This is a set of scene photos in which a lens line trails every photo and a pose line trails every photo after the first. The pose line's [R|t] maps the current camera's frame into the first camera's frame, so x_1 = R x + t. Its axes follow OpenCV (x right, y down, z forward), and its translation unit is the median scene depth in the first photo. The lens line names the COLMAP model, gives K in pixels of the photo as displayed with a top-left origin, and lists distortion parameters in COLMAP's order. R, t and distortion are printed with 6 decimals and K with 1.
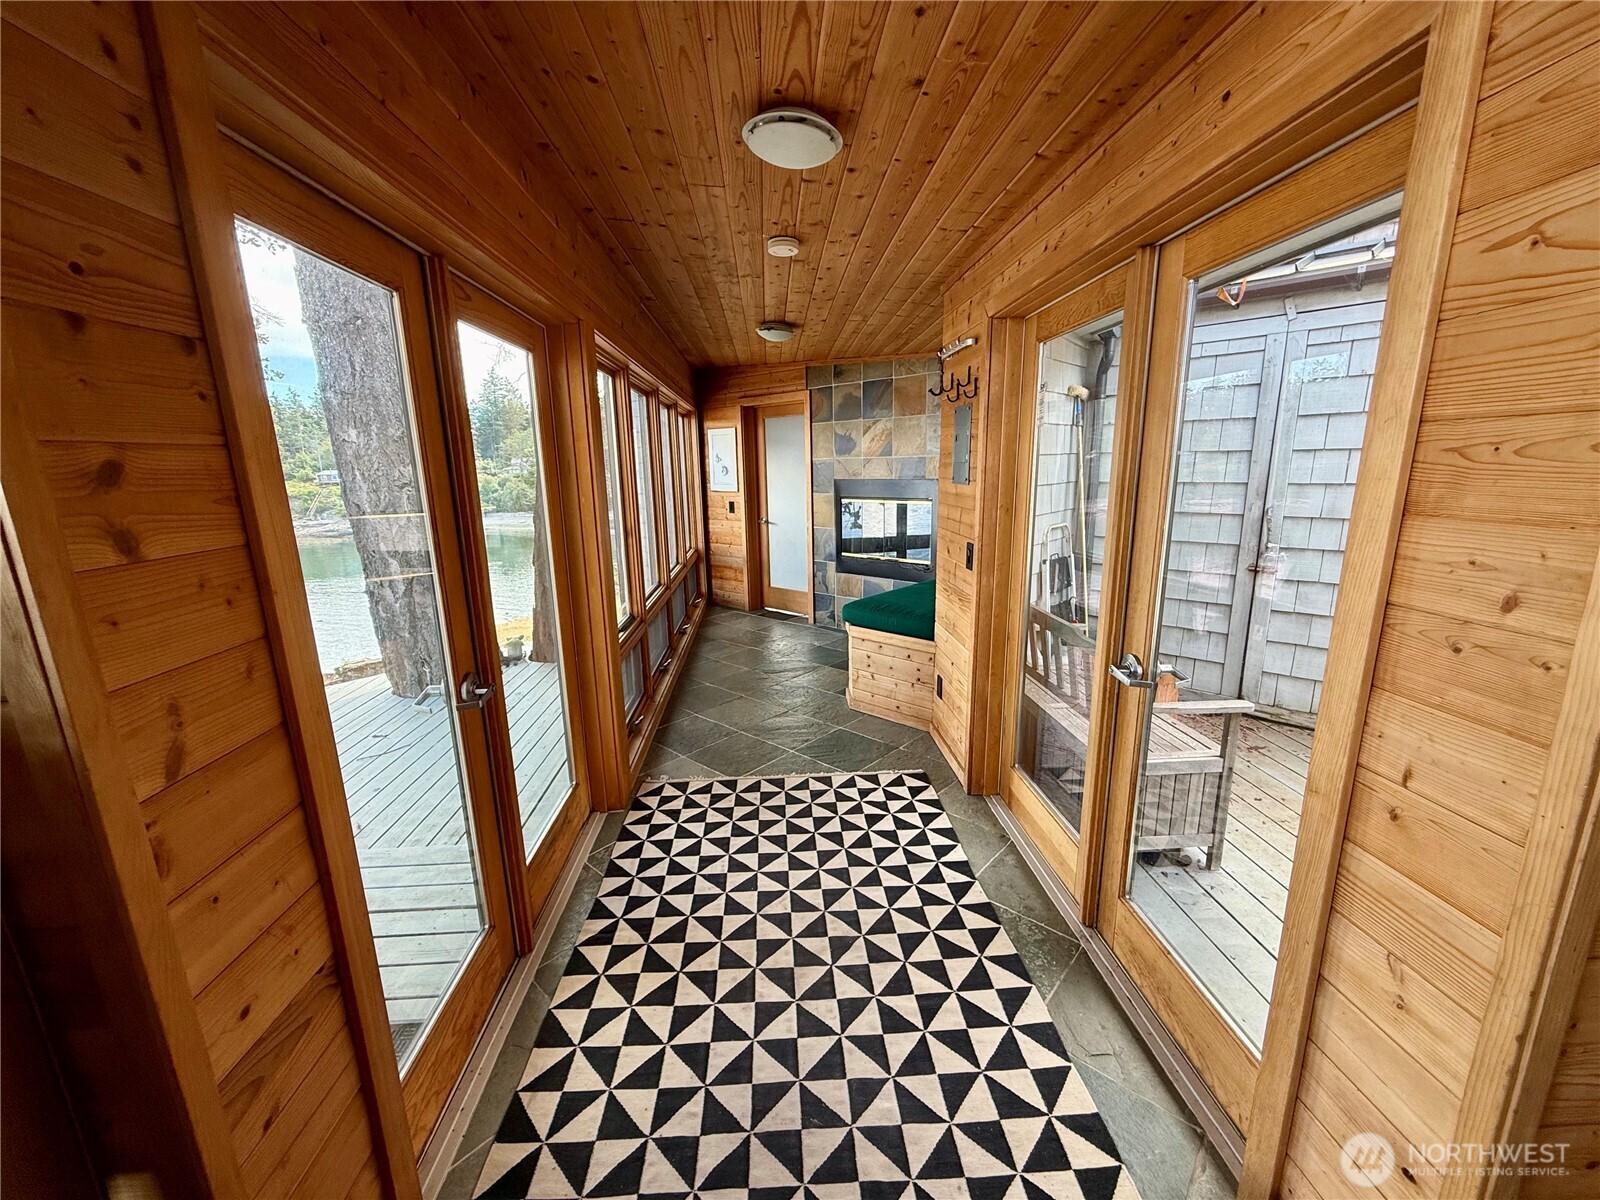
lens RADIAL K [[636.0, 0, 796.9], [0, 636.0, 599.8], [0, 0, 1]] dist [0.000623, 0.000025]
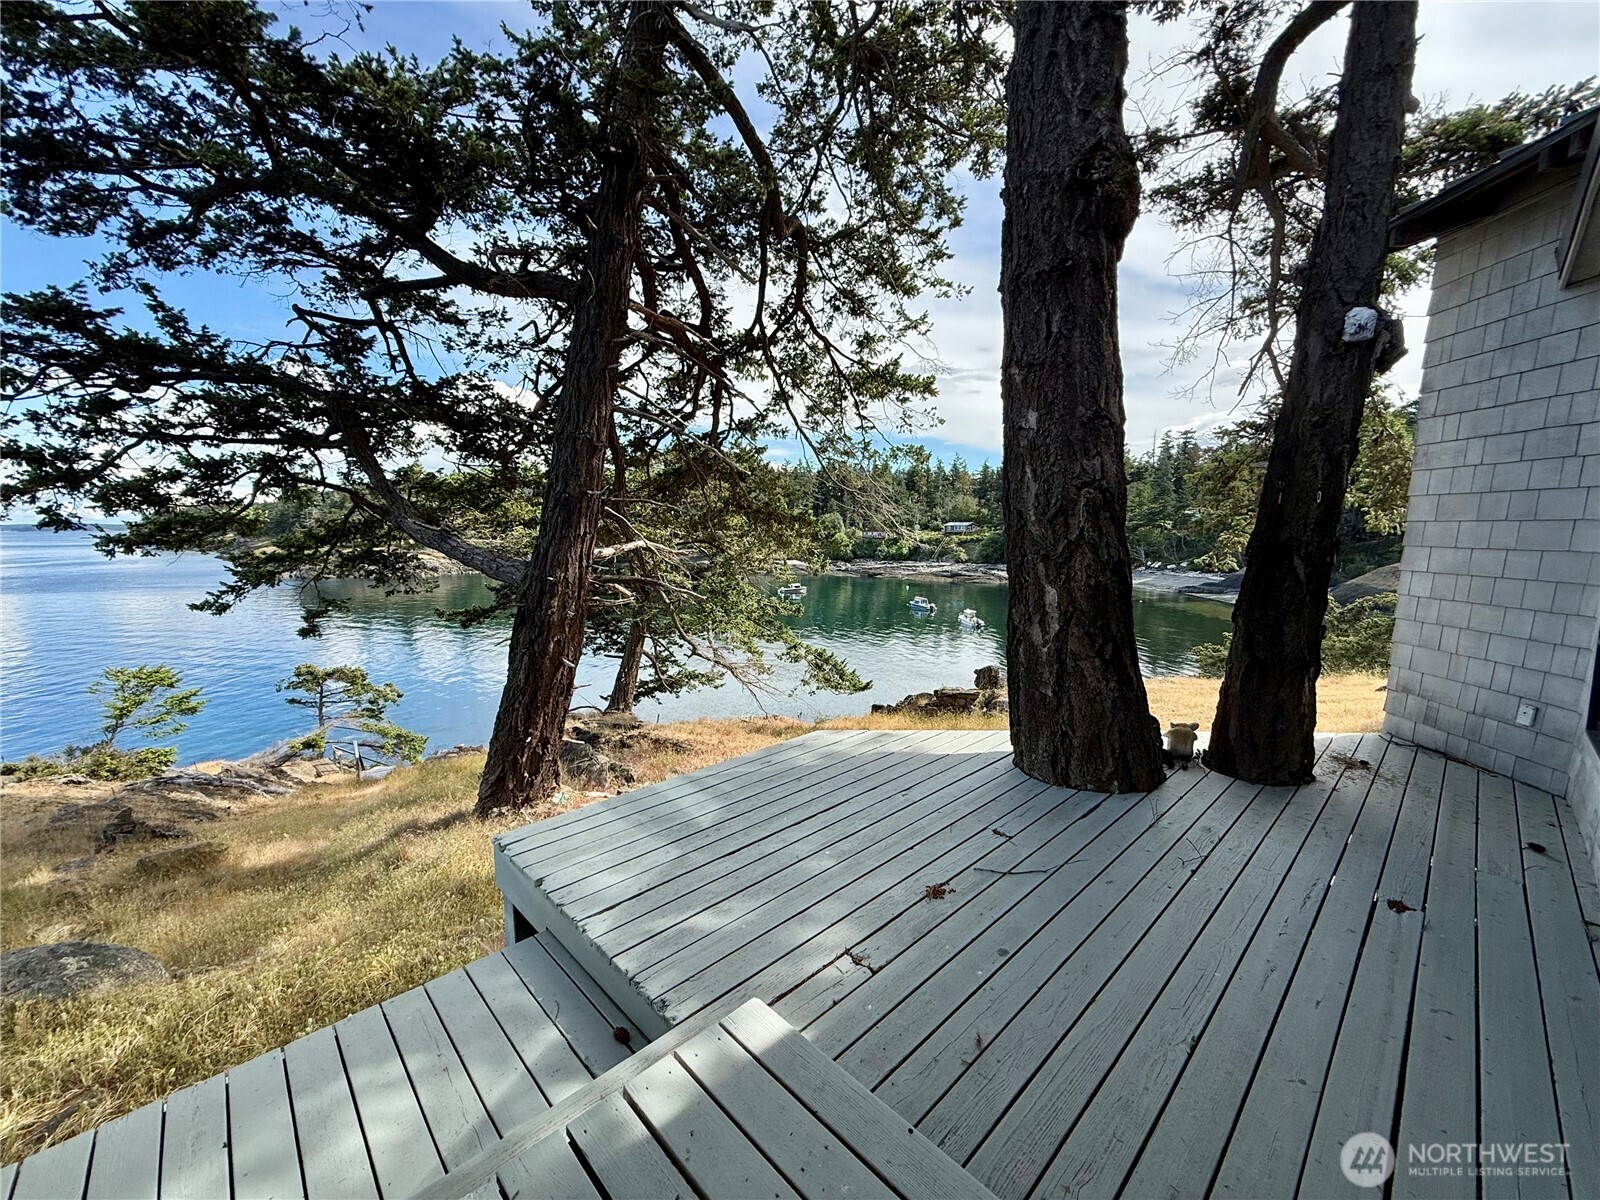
lens RADIAL K [[631.6, 0, 800.0], [0, 631.6, 600.0], [0, 0, 1]] dist [-0.001382, -0.000090]
pose [[0.652981, 0.108007, -0.749634, -0.287878], [-0.170507, 0.985335, -0.006557, 0.004961], [0.737932, 0.132099, 0.661820, 0.322823]]
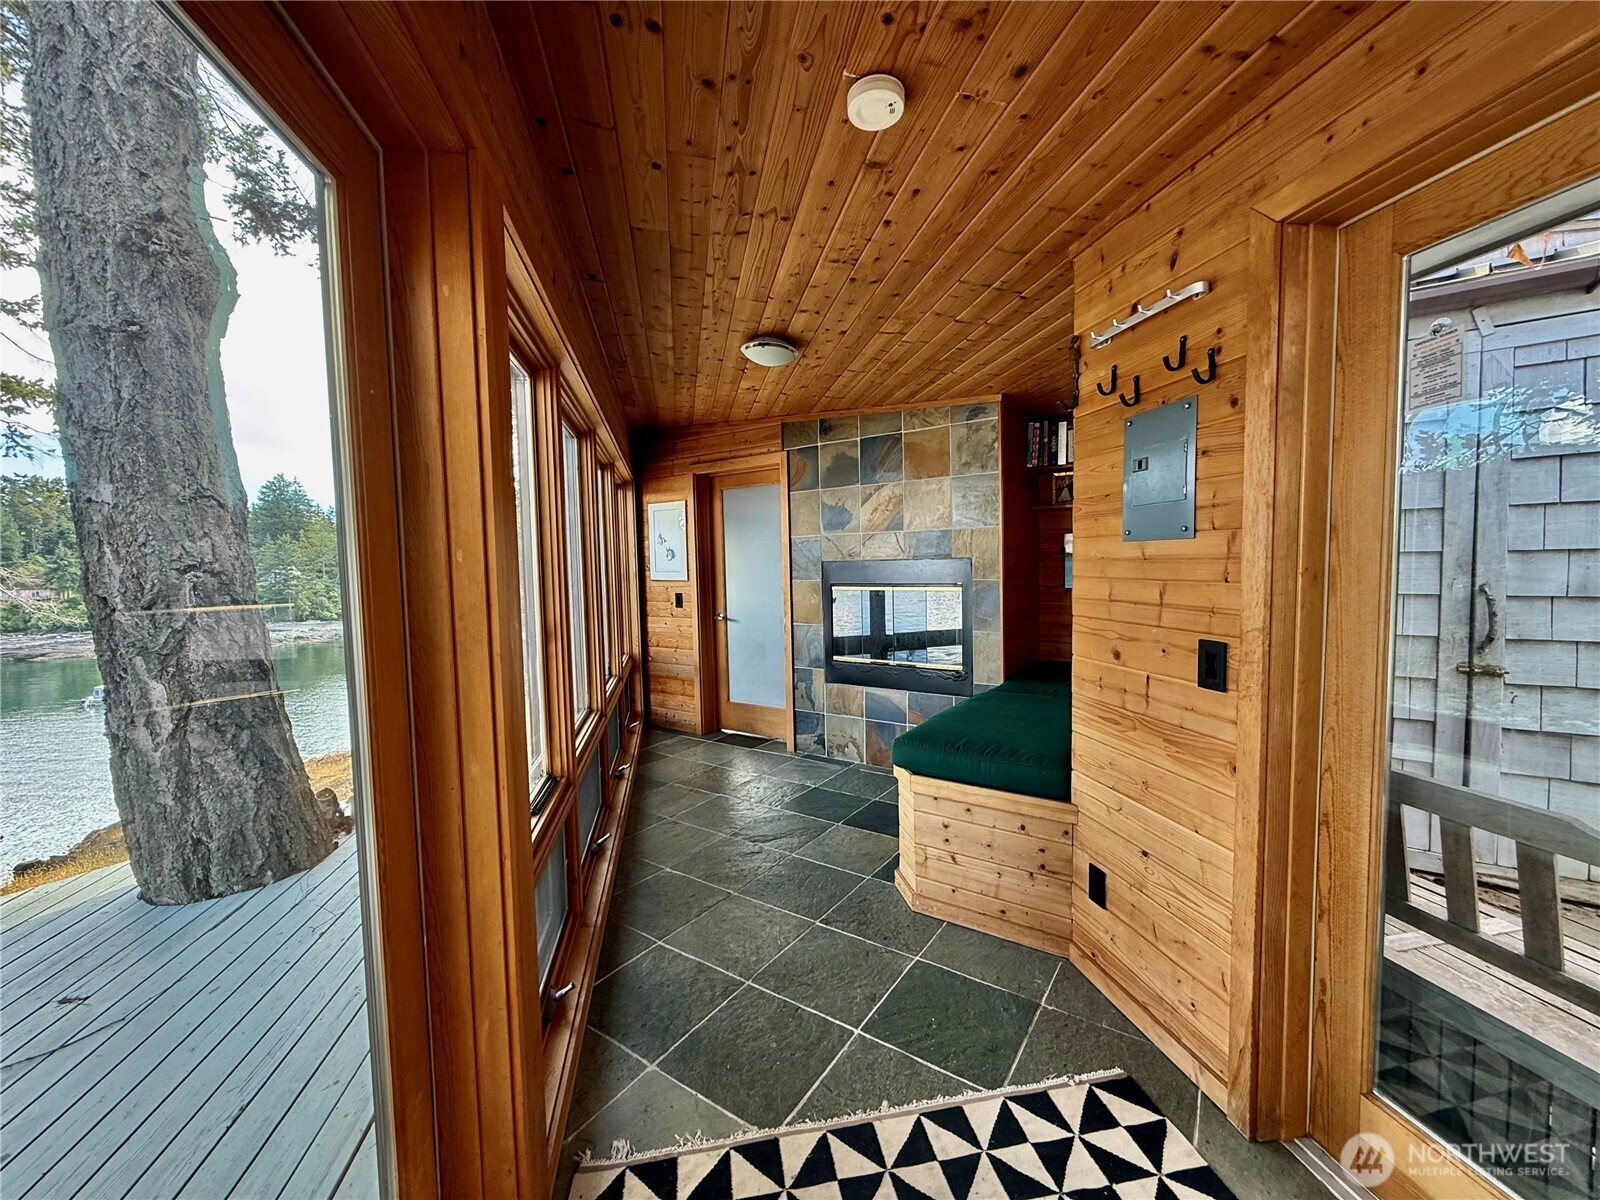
lens RADIAL K [[636.0, 0, 796.9], [0, 636.0, 599.8], [0, 0, 1]] dist [0.000623, 0.000025]
pose [[0.990429, -0.008559, 0.137756, -0.086207], [0.030030, 0.987528, -0.154556, -0.027603], [-0.134715, 0.157214, 0.978333, 0.280357]]
